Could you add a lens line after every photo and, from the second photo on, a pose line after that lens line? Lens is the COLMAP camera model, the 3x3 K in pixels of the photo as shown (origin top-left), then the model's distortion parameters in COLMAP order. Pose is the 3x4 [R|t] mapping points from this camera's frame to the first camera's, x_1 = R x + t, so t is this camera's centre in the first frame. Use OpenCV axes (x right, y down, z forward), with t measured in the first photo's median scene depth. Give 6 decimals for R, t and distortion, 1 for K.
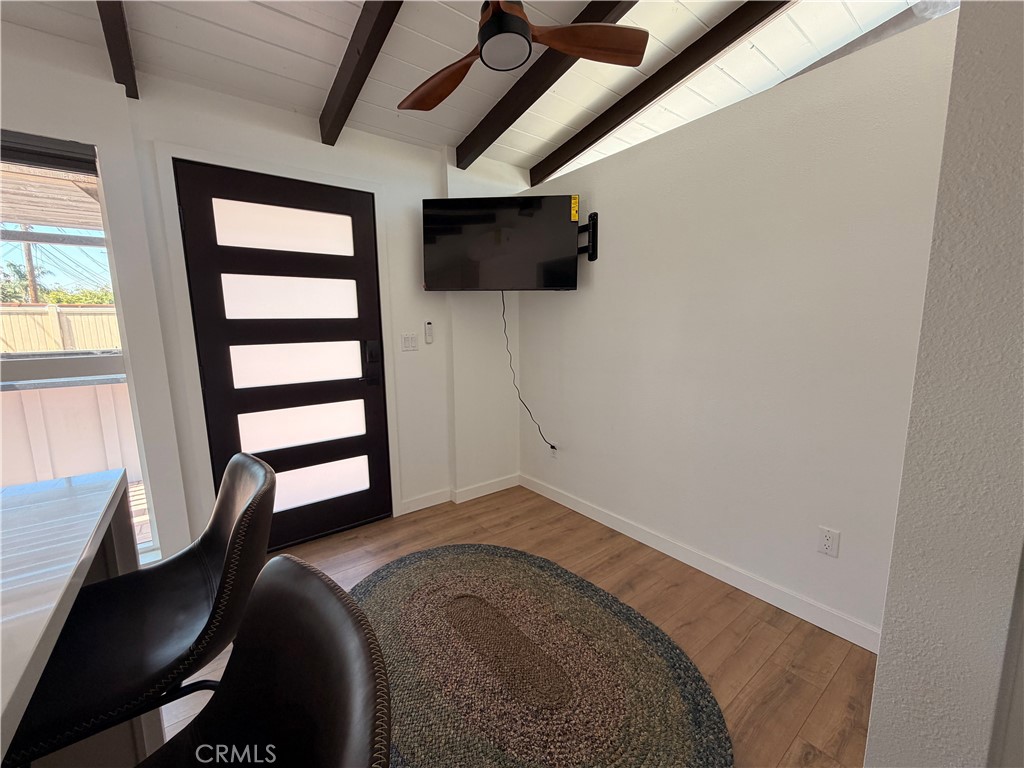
lens RADIAL K [[408.1, 0, 510.4], [0, 408.1, 384.3], [0, 0, 1]] dist [0.000871, -0.000335]
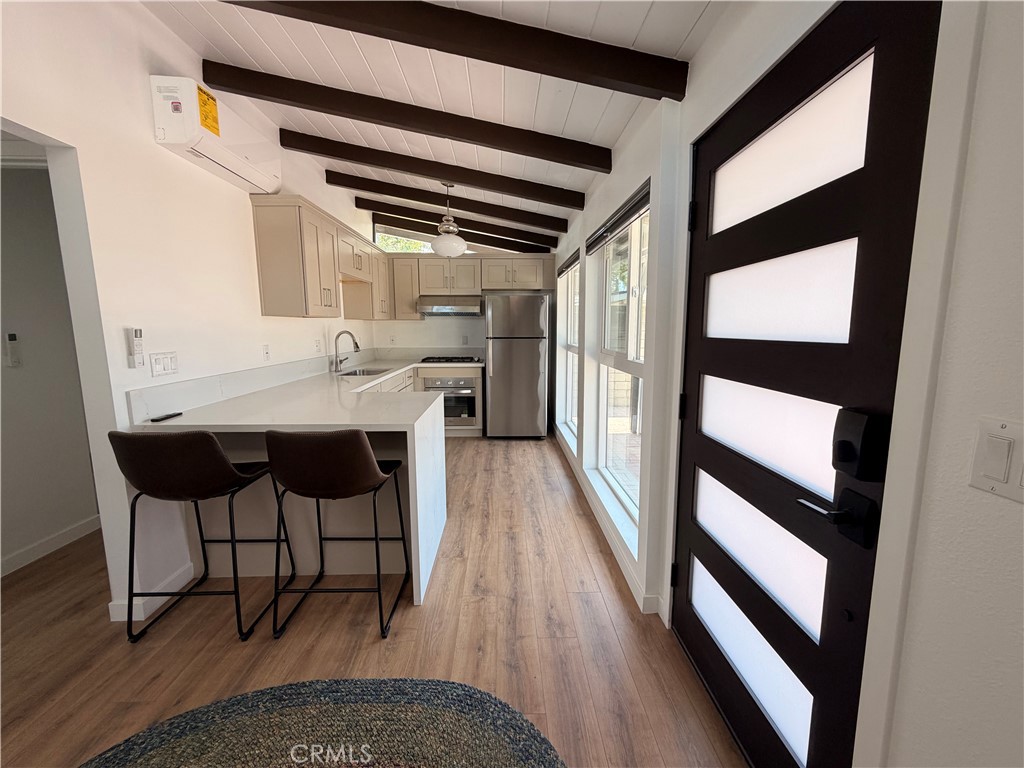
lens RADIAL K [[409.4, 0, 511.1], [0, 409.4, 382.7], [0, 0, 1]] dist [0.000620, 0.000078]
pose [[-0.590395, 0.129134, -0.796717, 0.103097], [-0.102955, 0.967005, 0.233029, -0.202216], [0.800521, 0.219605, -0.557620, 1.078701]]
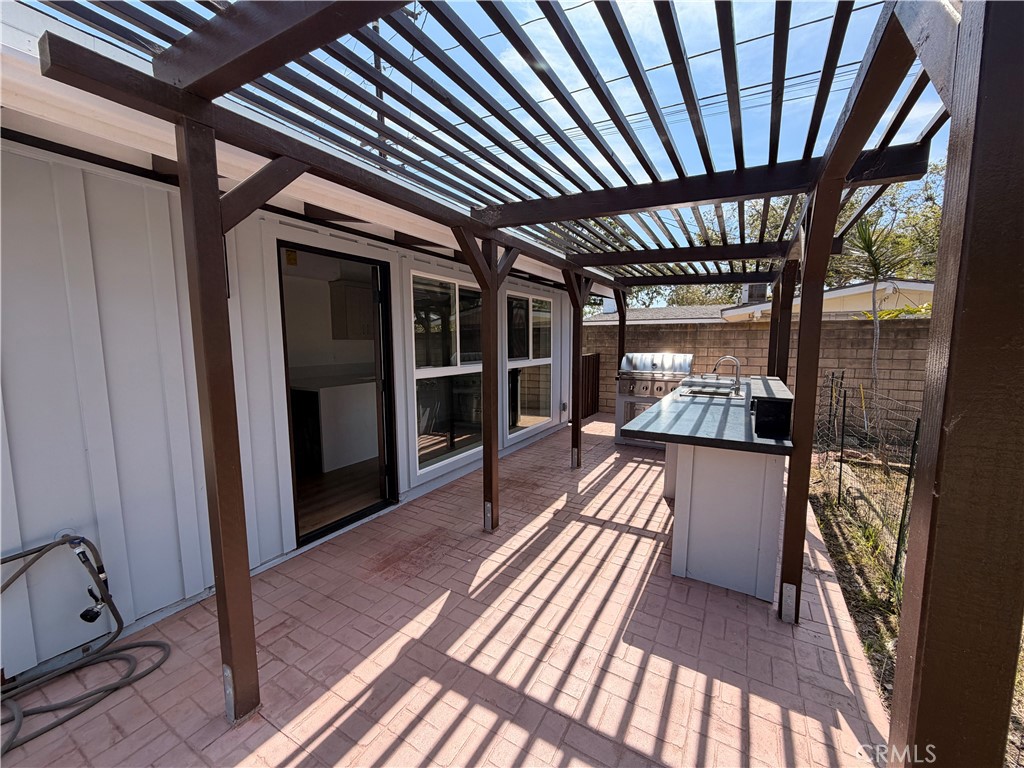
lens RADIAL K [[409.5, 0, 510.4], [0, 409.5, 383.7], [0, 0, 1]] dist [0.000699, 0.000086]
pose [[-0.926657, 0.058461, -0.371334, -0.559986], [-0.036266, 0.969321, 0.243106, -0.421845], [0.374155, 0.238743, -0.896108, 2.483908]]
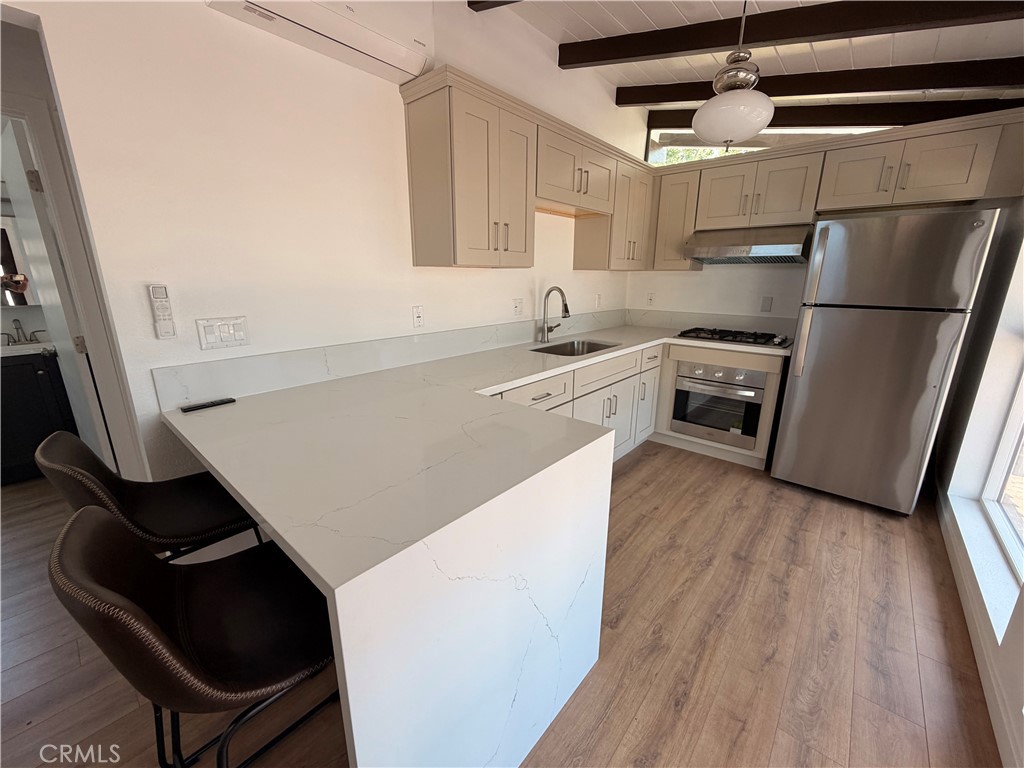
lens RADIAL K [[410.5, 0, 508.9], [0, 410.5, 384.1], [0, 0, 1]] dist [-0.001808, -0.000350]
pose [[-0.980299, 0.063874, -0.186908, -0.514877], [-0.014601, 0.920247, 0.391065, -0.148002], [0.196981, 0.386089, -0.901185, 0.692668]]
